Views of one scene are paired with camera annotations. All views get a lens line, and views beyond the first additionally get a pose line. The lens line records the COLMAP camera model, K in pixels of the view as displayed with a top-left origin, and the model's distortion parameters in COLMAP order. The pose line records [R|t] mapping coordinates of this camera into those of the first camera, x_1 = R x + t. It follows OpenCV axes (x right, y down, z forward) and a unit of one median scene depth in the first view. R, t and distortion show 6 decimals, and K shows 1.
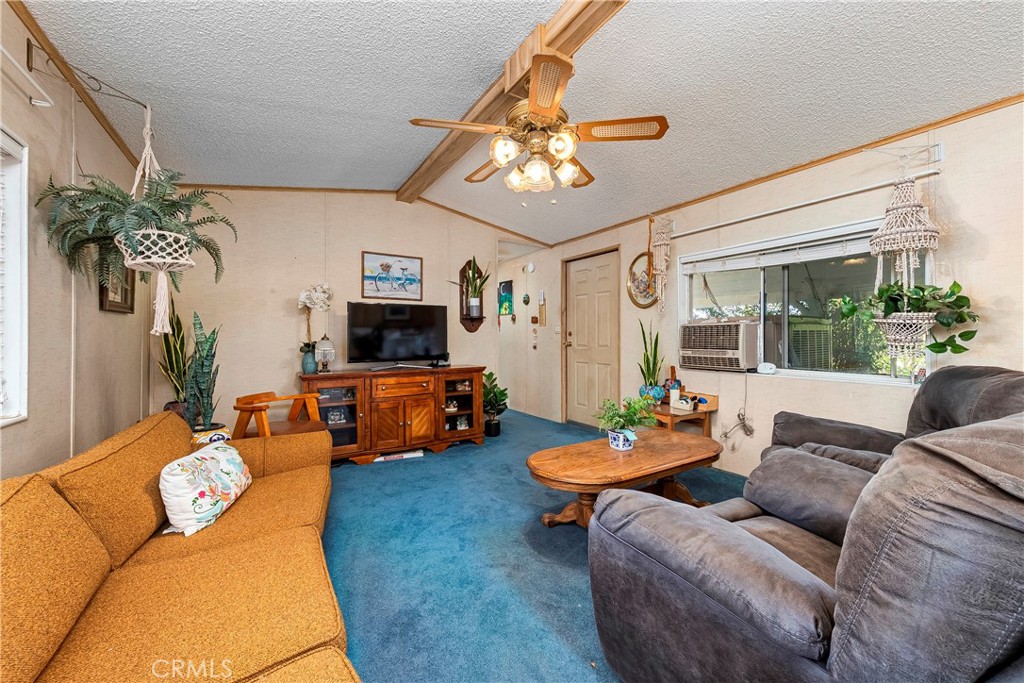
lens RADIAL K [[372.3, 0, 511.8], [0, 372.3, 337.5], [0, 0, 1]] dist [0.000580, 0.000013]
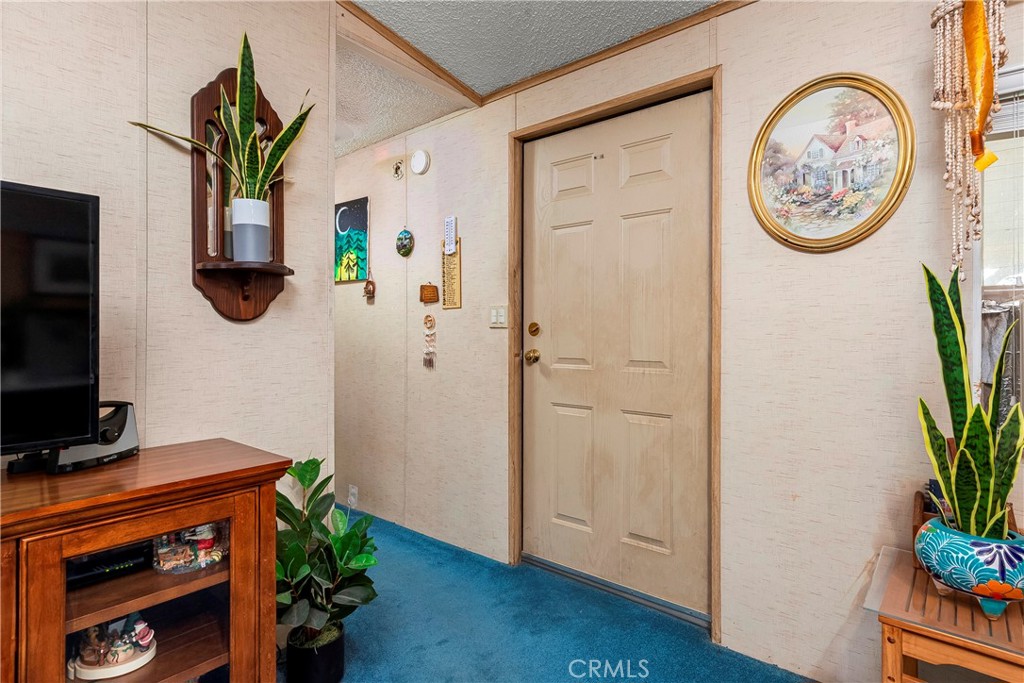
lens RADIAL K [[531.7, 0, 514.8], [0, 531.7, 335.8], [0, 0, 1]] dist [-0.005040, -0.000715]
pose [[0.951626, 0.004564, 0.307225, -0.028409], [-0.004828, 0.999988, 0.000101, -0.003258], [-0.307221, -0.001580, 0.951637, 0.491496]]
